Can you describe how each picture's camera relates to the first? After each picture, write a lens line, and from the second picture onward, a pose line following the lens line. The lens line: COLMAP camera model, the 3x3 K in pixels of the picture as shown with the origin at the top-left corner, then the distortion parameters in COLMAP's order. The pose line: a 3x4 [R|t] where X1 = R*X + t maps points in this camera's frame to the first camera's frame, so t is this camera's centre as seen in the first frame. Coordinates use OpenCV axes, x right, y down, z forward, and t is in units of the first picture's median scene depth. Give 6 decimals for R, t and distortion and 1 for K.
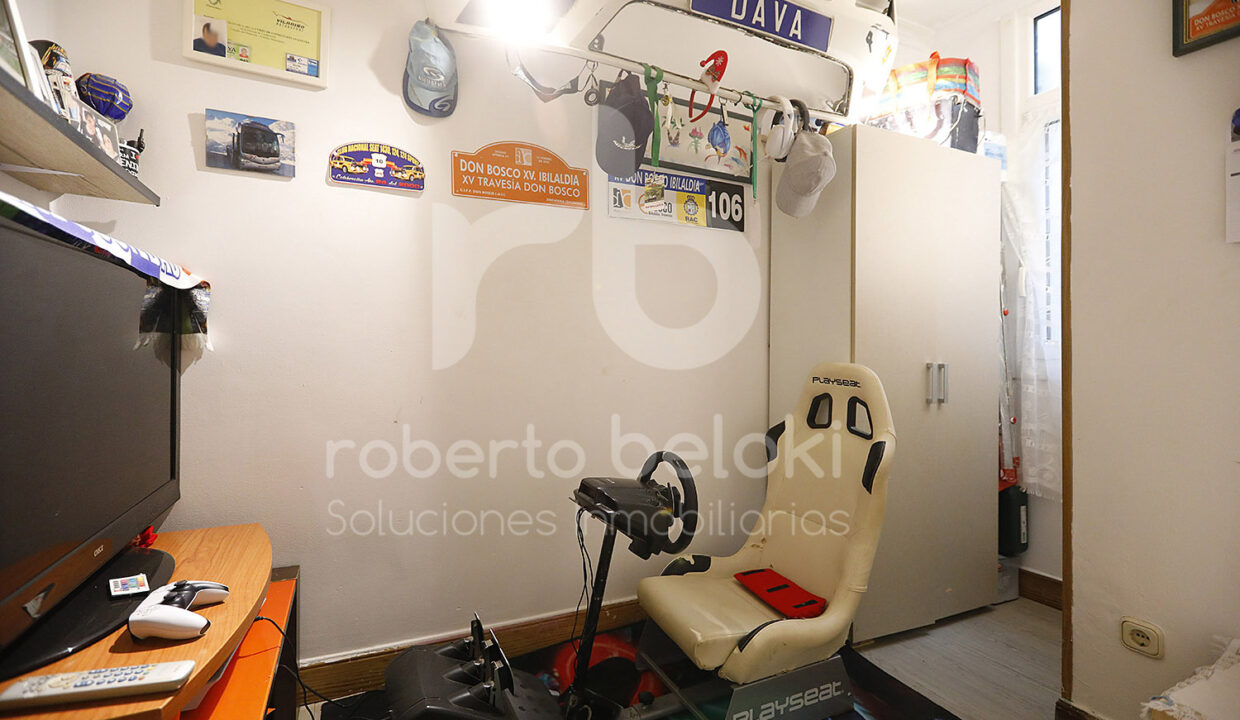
lens RADIAL K [[557.0, 0, 619.3], [0, 557.0, 354.2], [0, 0, 1]] dist [0.002381, 0.001497]
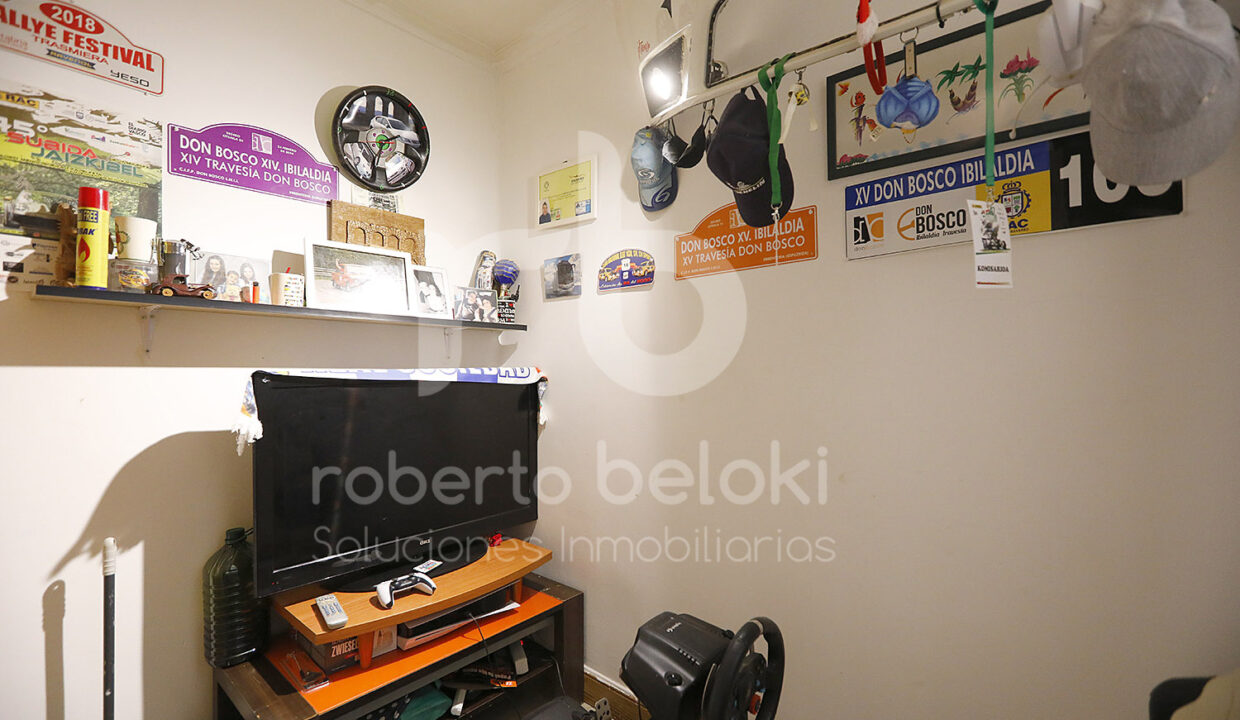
lens RADIAL K [[557.0, 0, 619.3], [0, 557.0, 366.5], [0, 0, 1]] dist [0.002381, 0.001497]
pose [[0.383487, -0.011400, -0.923476, 0.624483], [0.005801, 0.999934, -0.009935, -0.126058], [0.923528, -0.001547, 0.383527, 0.546942]]
